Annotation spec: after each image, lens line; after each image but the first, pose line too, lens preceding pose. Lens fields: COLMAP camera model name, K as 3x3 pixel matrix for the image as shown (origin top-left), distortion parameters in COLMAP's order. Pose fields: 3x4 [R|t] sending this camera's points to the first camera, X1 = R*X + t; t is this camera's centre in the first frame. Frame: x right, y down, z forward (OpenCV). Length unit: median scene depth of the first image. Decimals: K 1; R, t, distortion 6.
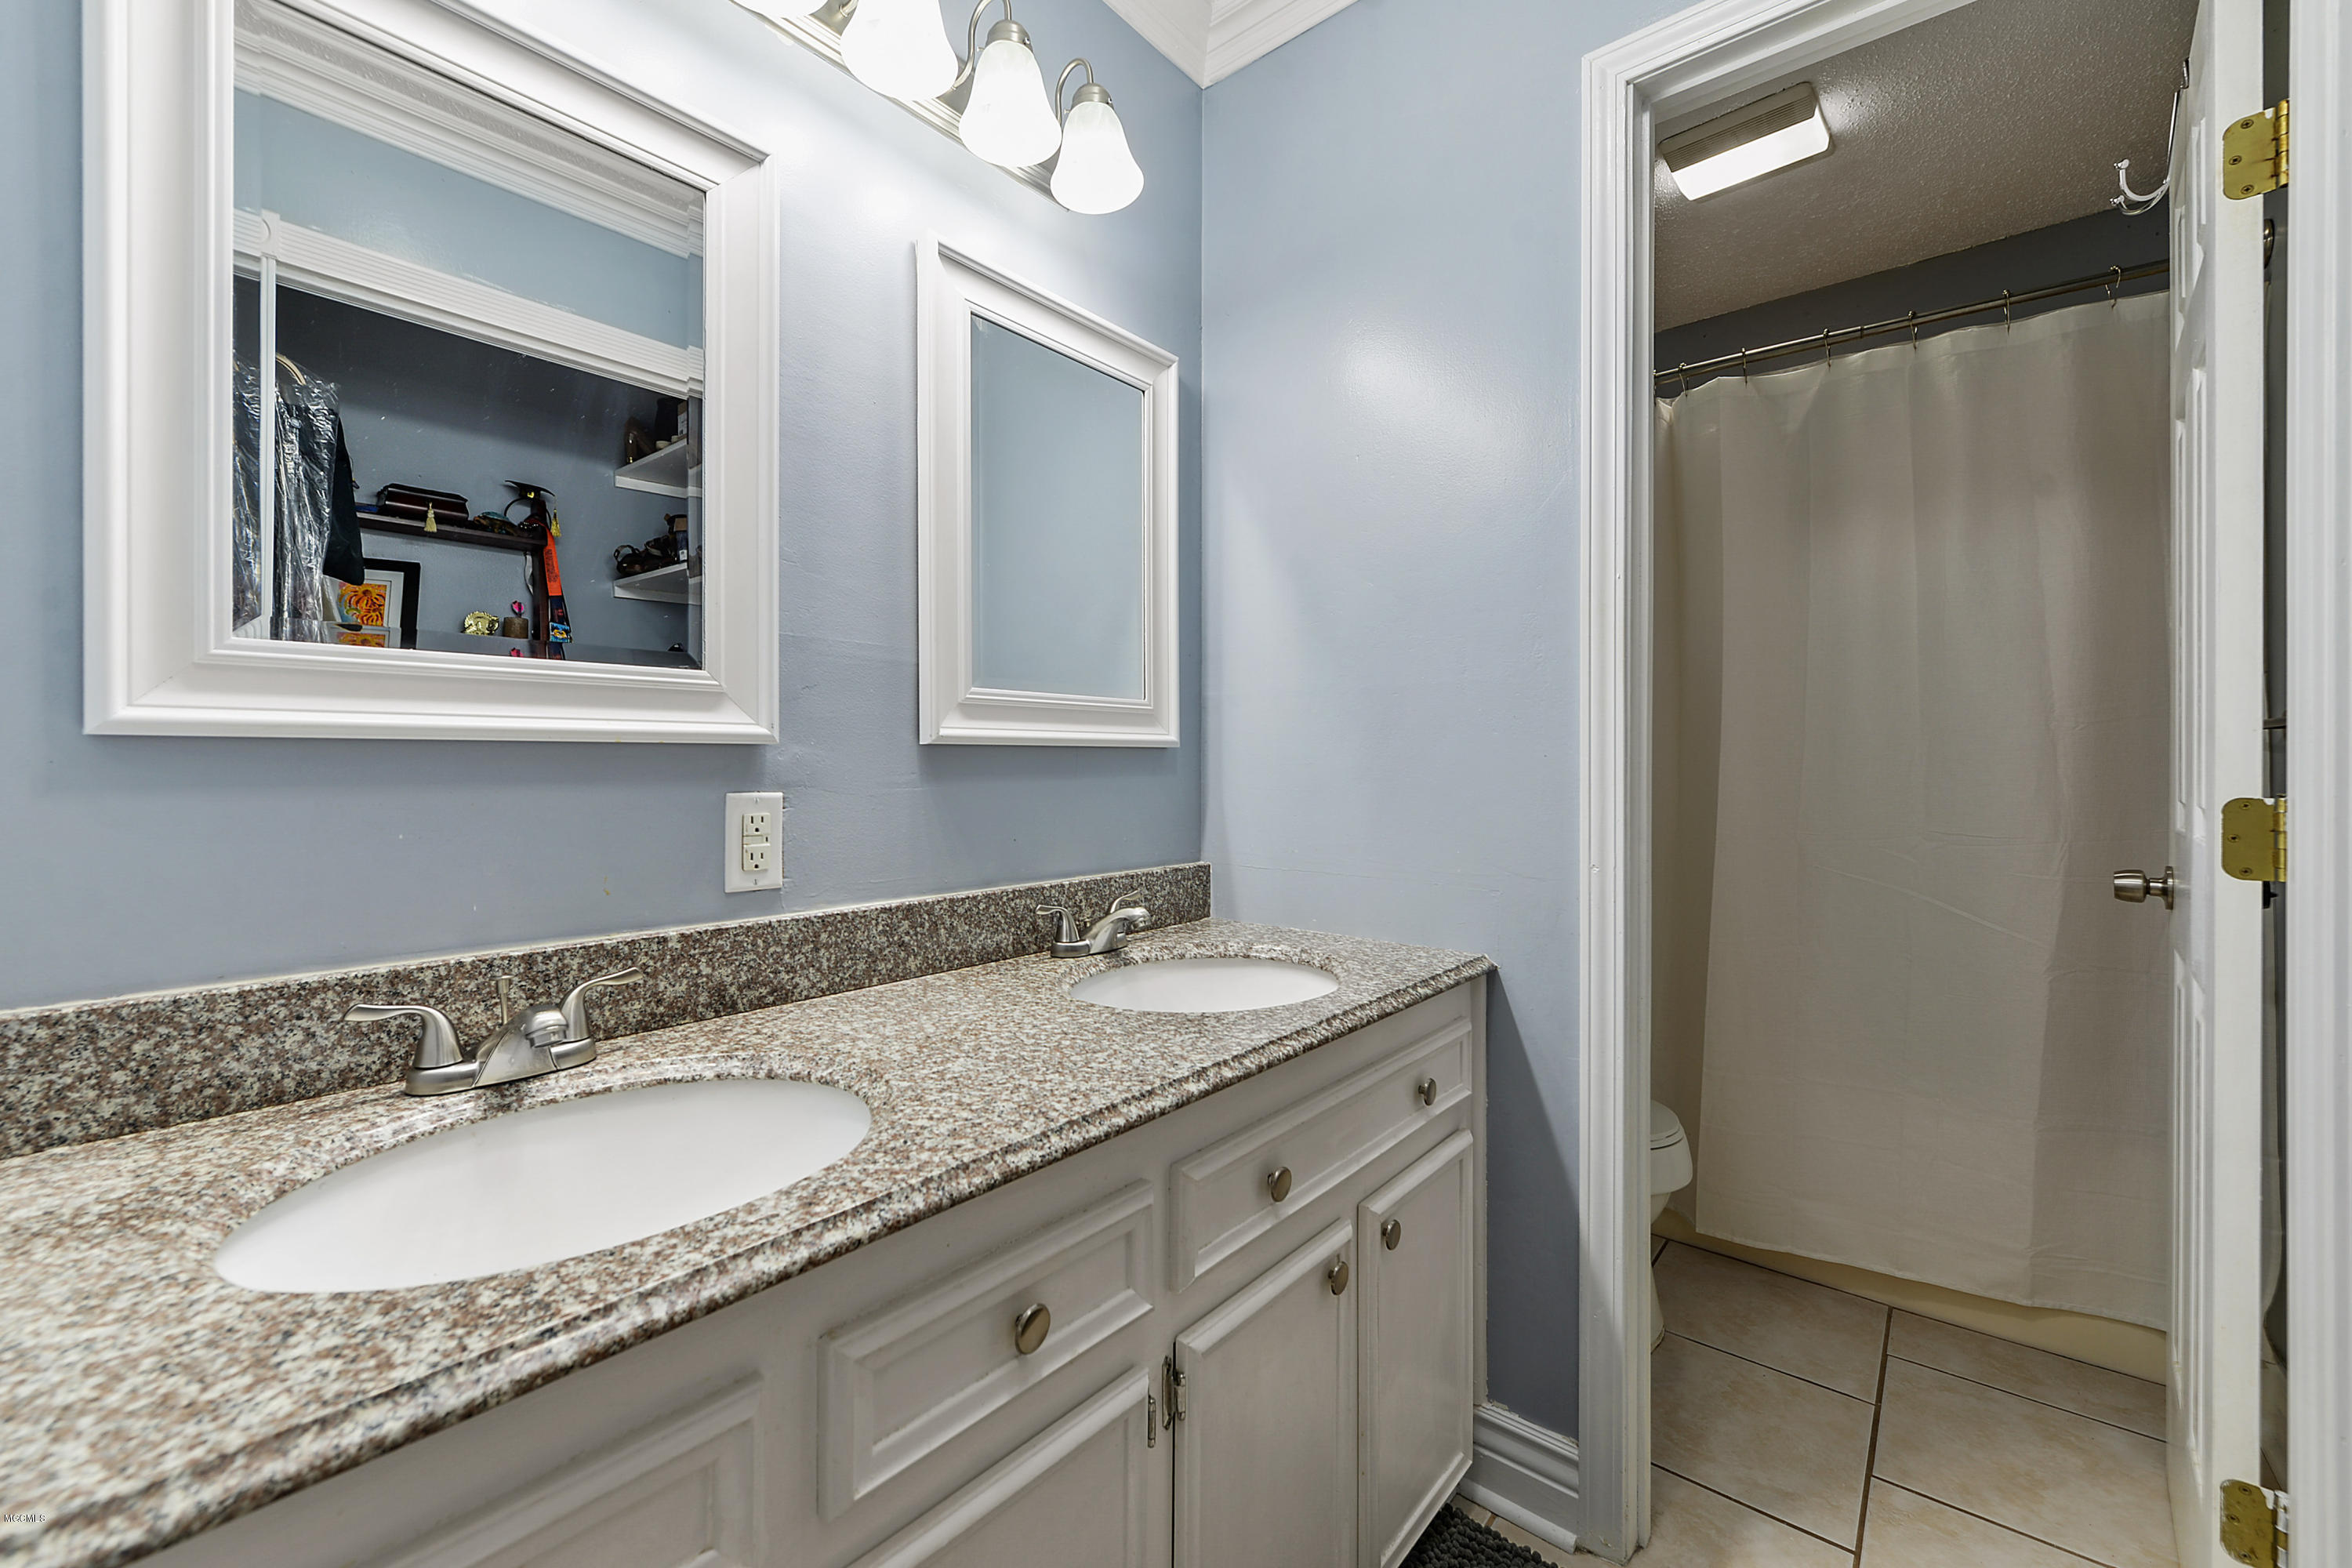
lens RADIAL K [[939.9, 0, 1176.0], [0, 939.9, 784.0], [0, 0, 1]] dist [-0.000413, 0.000075]
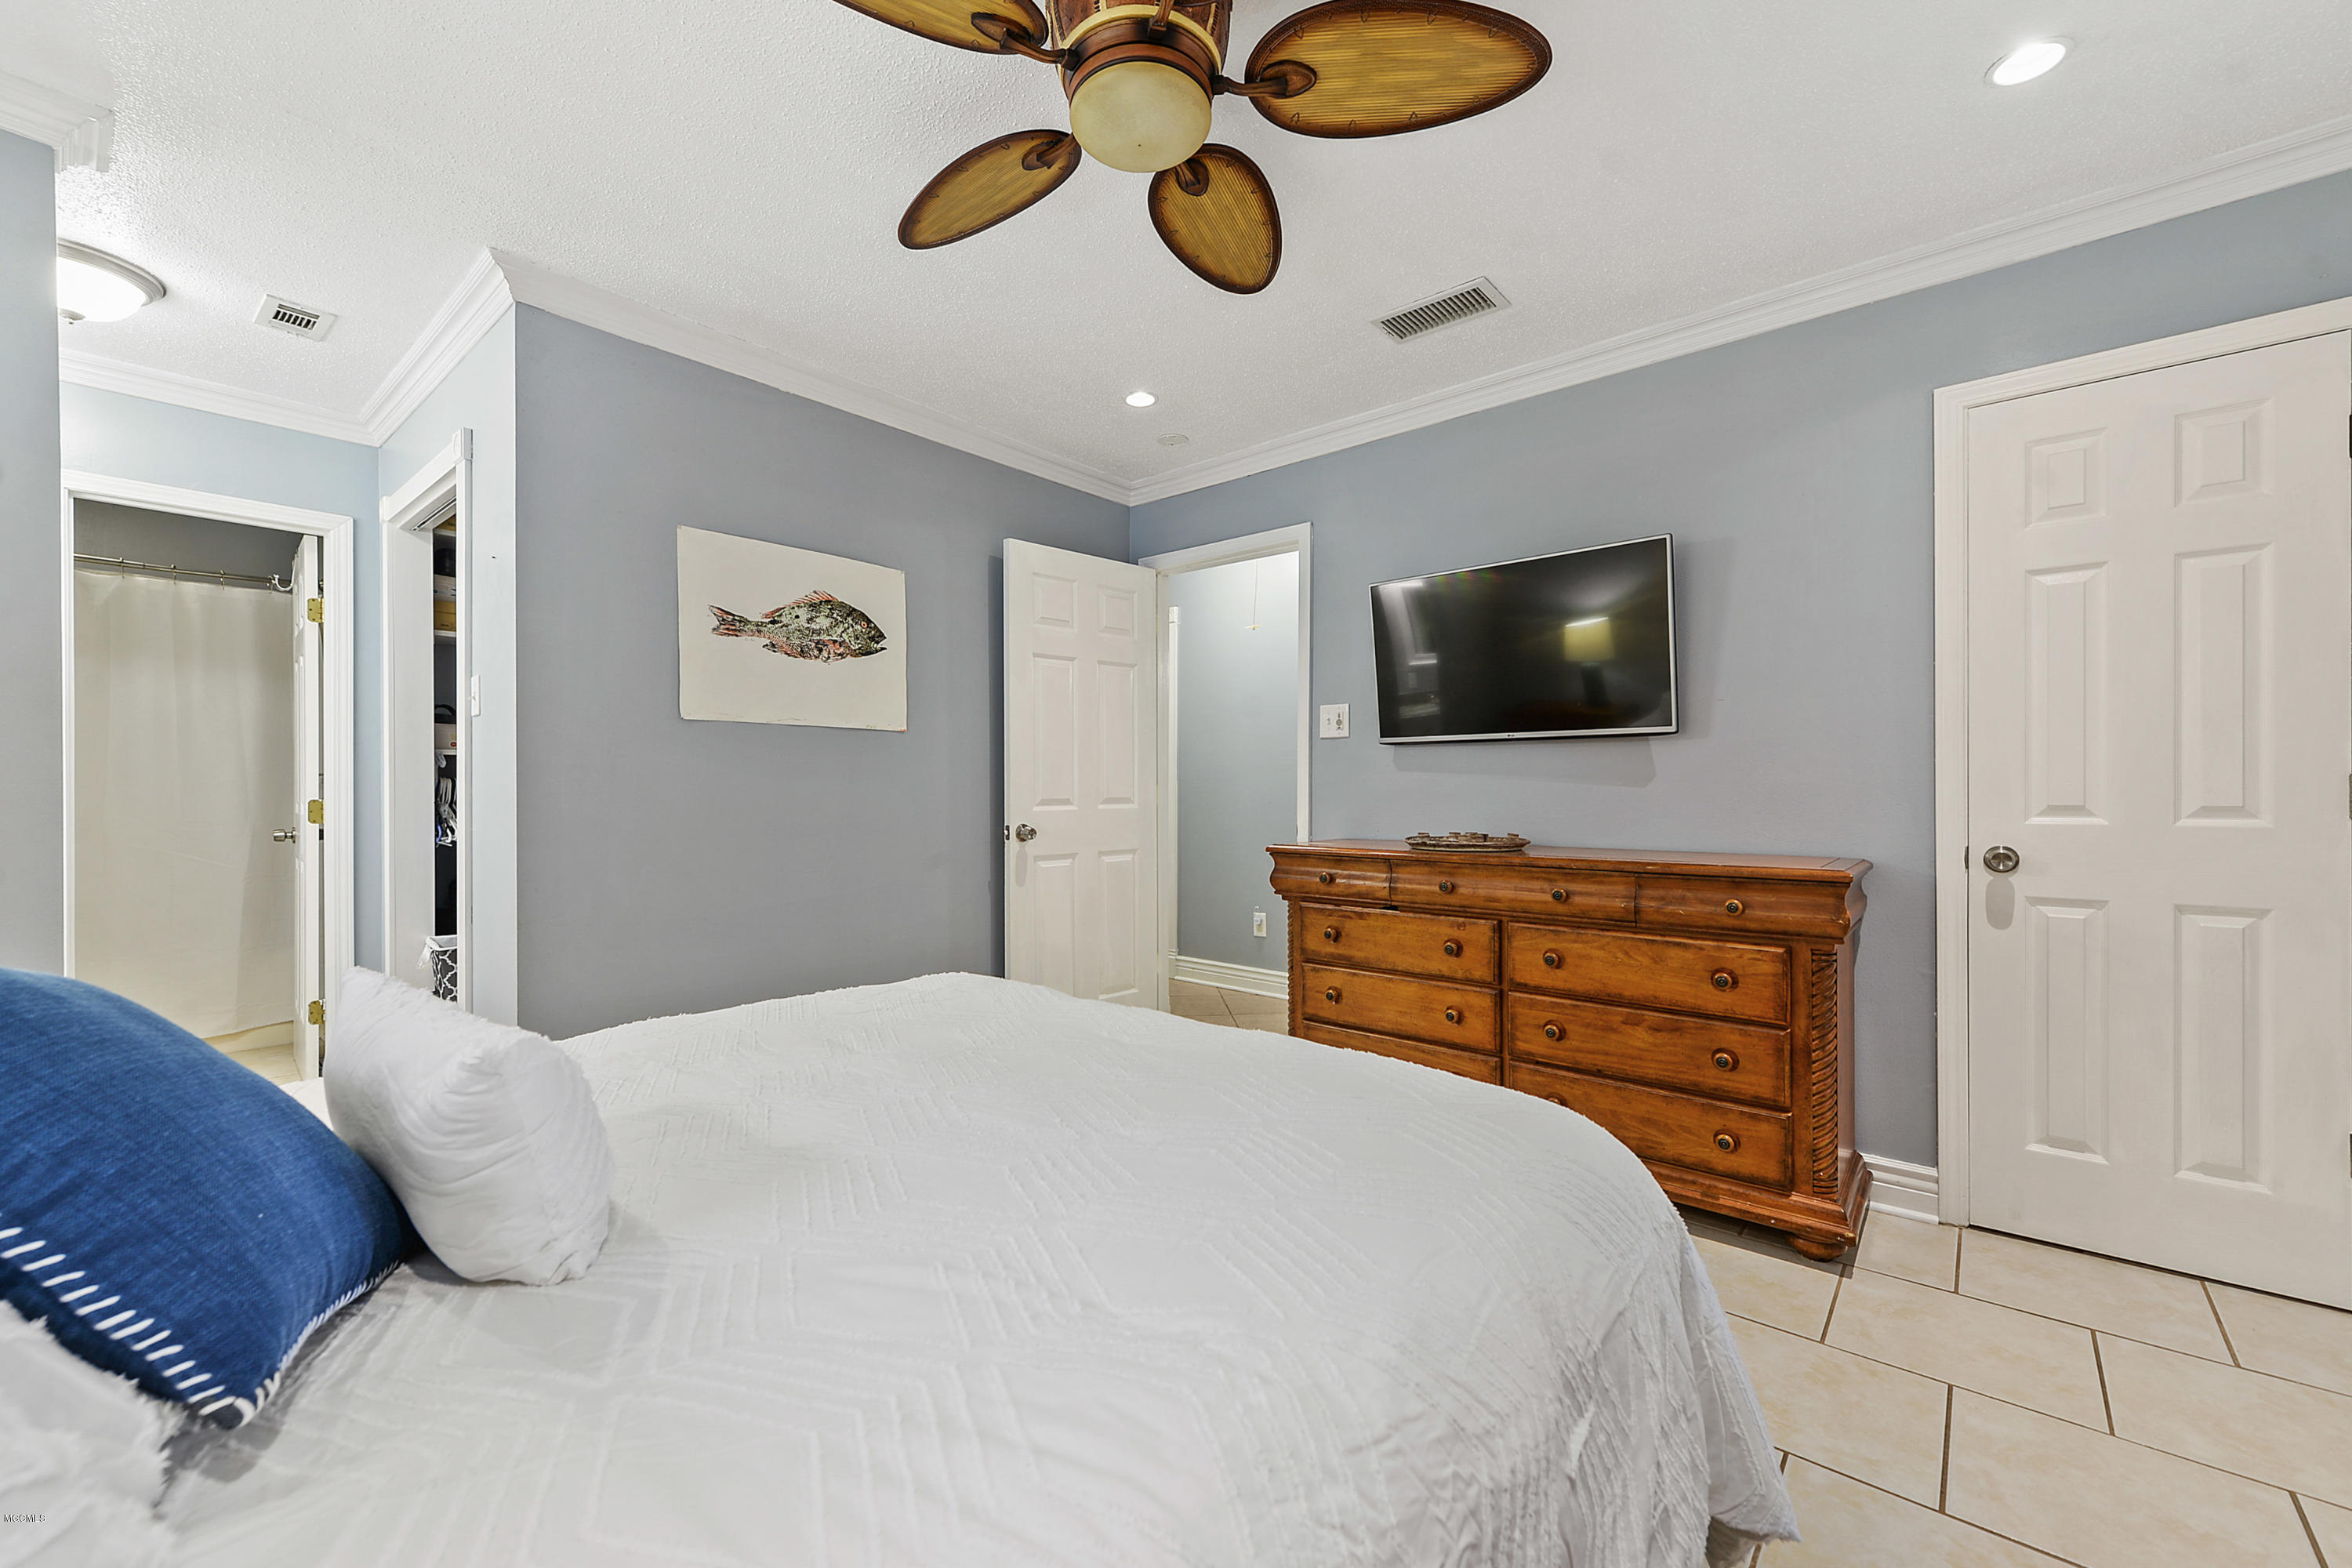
lens RADIAL K [[939.9, 0, 1176.0], [0, 939.9, 784.0], [0, 0, 1]] dist [-0.000413, 0.000075]
pose [[0.010504, 0.003871, 0.999937, -1.328132], [0.010919, 0.999932, -0.003986, 0.004883], [-0.999885, 0.010961, 0.010461, -1.286719]]
